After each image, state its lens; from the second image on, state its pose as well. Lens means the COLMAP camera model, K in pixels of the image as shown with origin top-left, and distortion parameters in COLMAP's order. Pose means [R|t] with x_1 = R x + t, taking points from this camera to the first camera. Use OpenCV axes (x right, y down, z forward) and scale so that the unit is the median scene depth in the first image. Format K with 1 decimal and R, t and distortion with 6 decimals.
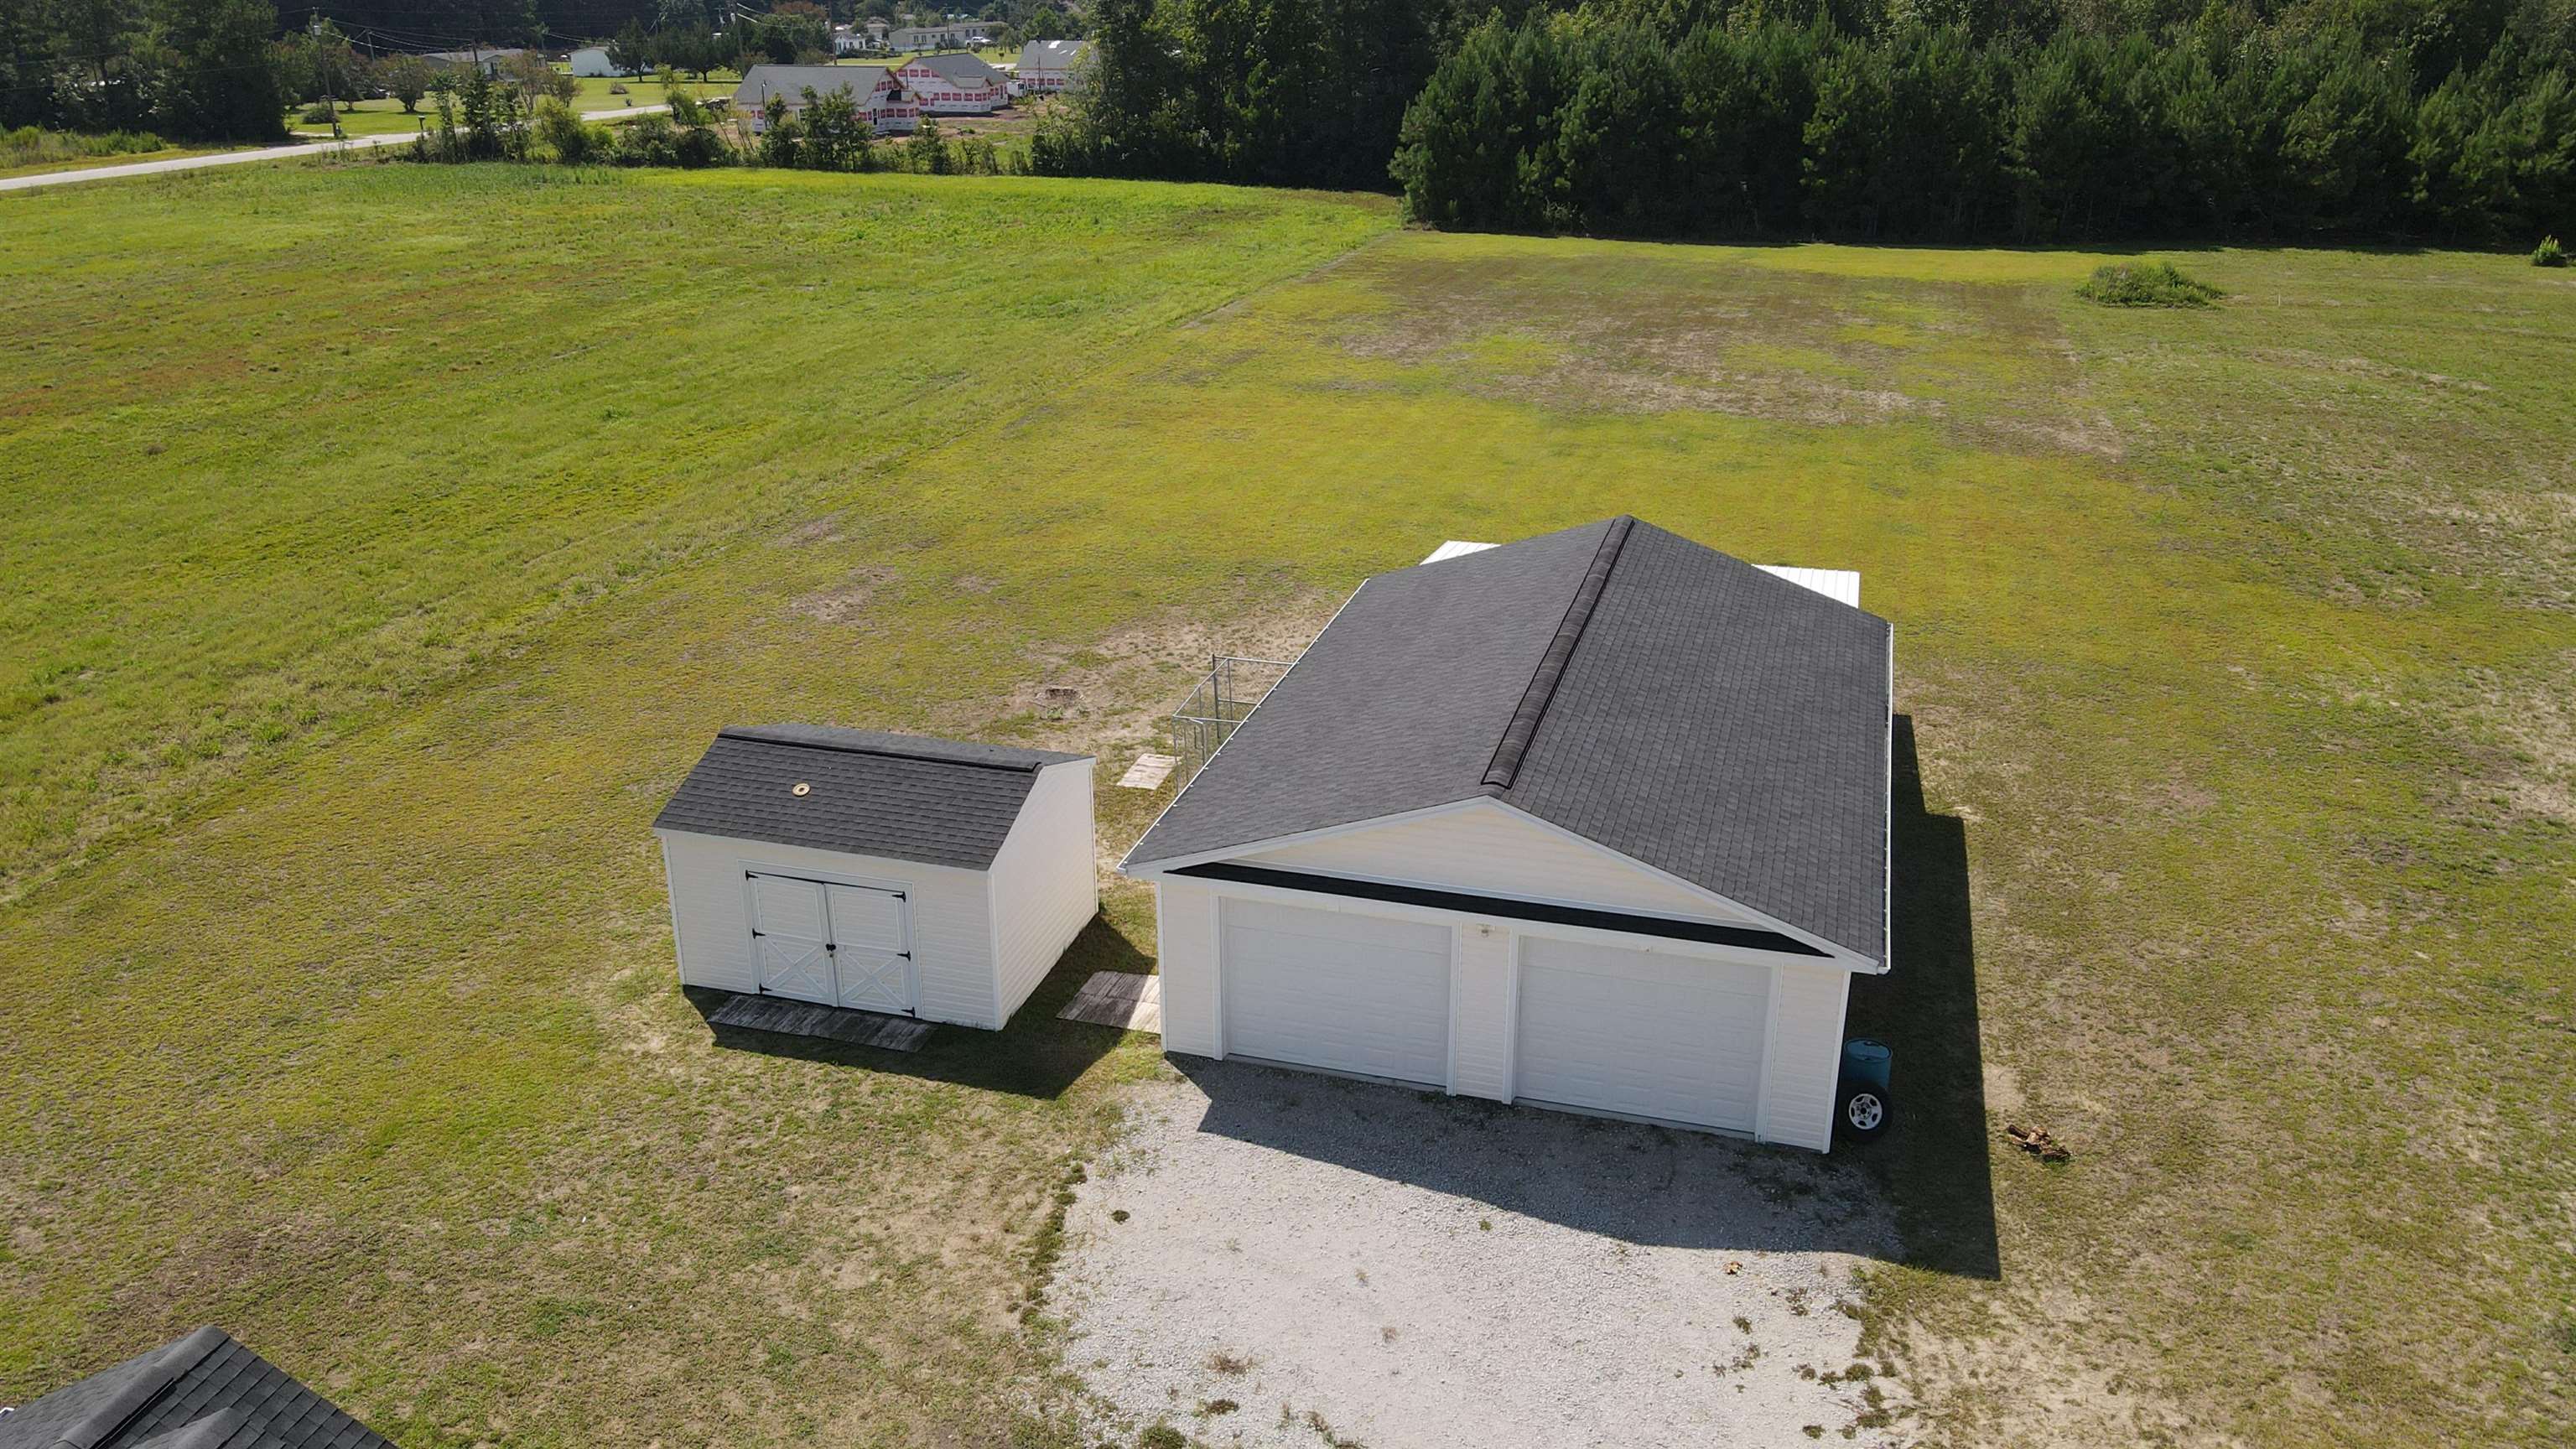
lens RADIAL K [[1907.9, 0, 1287.2], [0, 1907.9, 740.9], [0, 0, 1]] dist [0.003491, 0.019561]
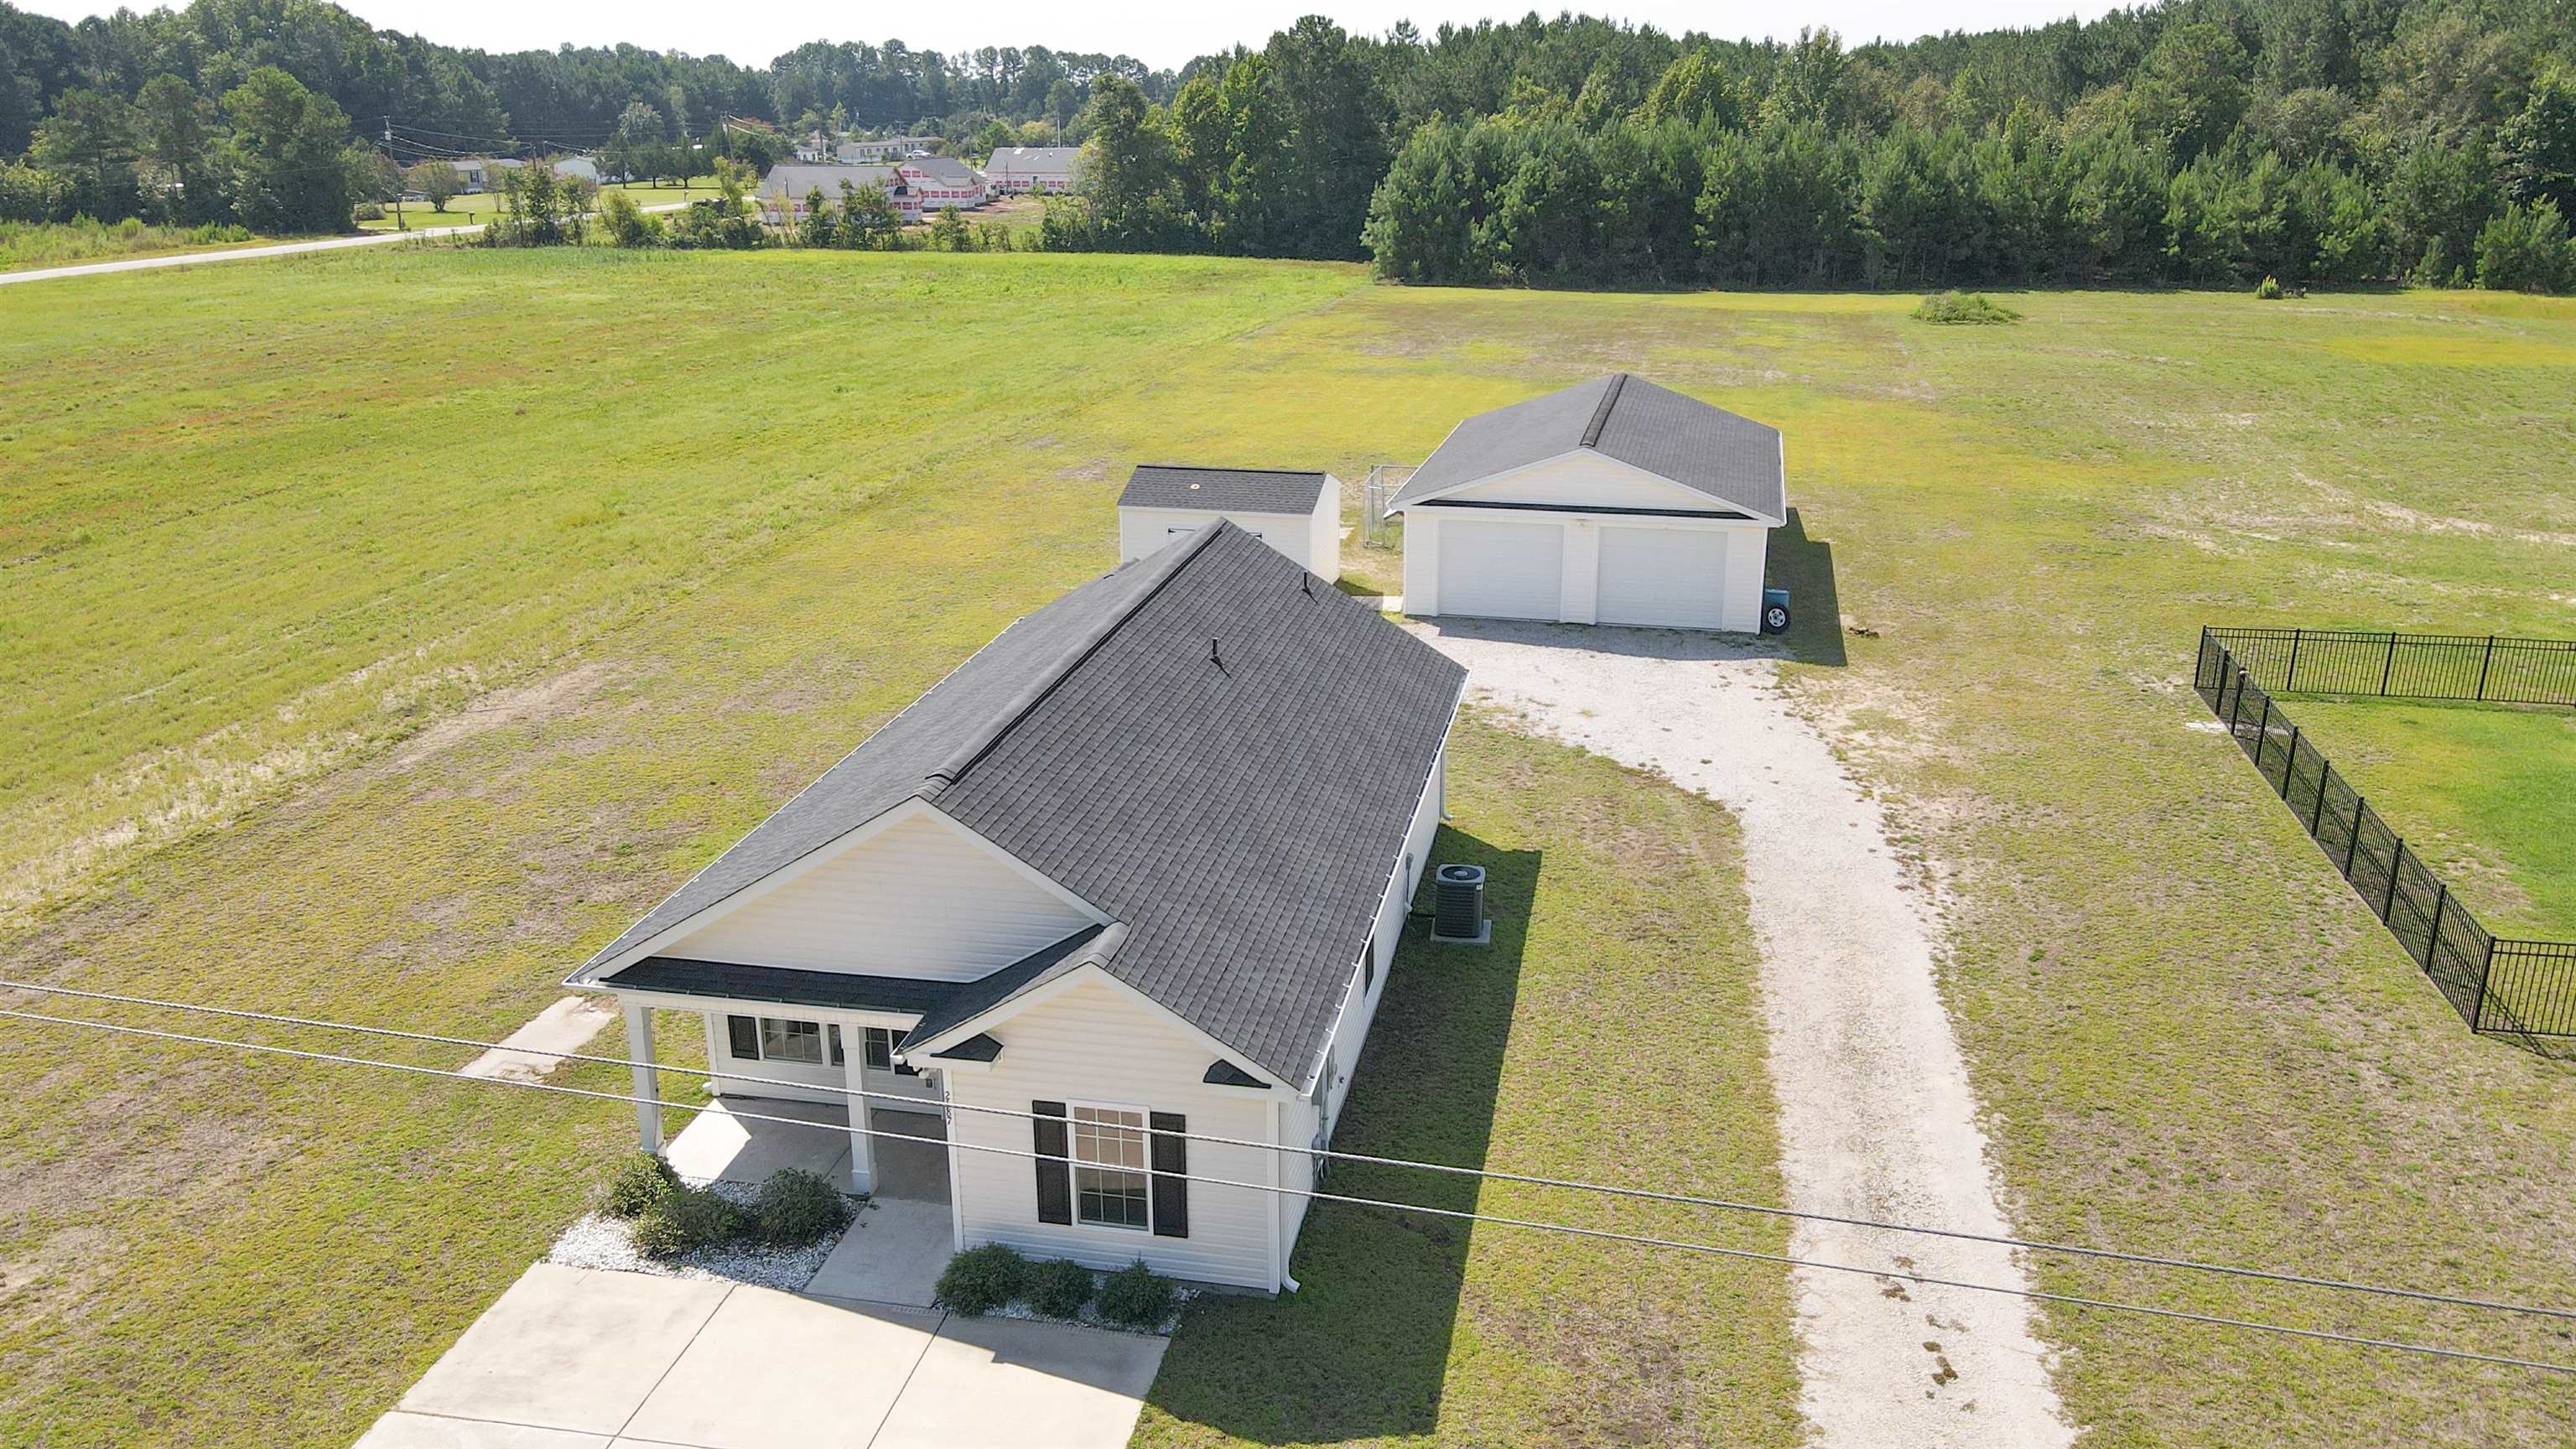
lens RADIAL K [[1907.9, 0, 1285.3], [0, 1907.9, 740.3], [0, 0, 1]] dist [0.003491, 0.019561]
pose [[0.998450, -0.018387, 0.052536, -0.126646], [0.021385, 0.998141, -0.057073, 0.175799], [-0.051389, 0.058108, 0.996987, -0.380660]]
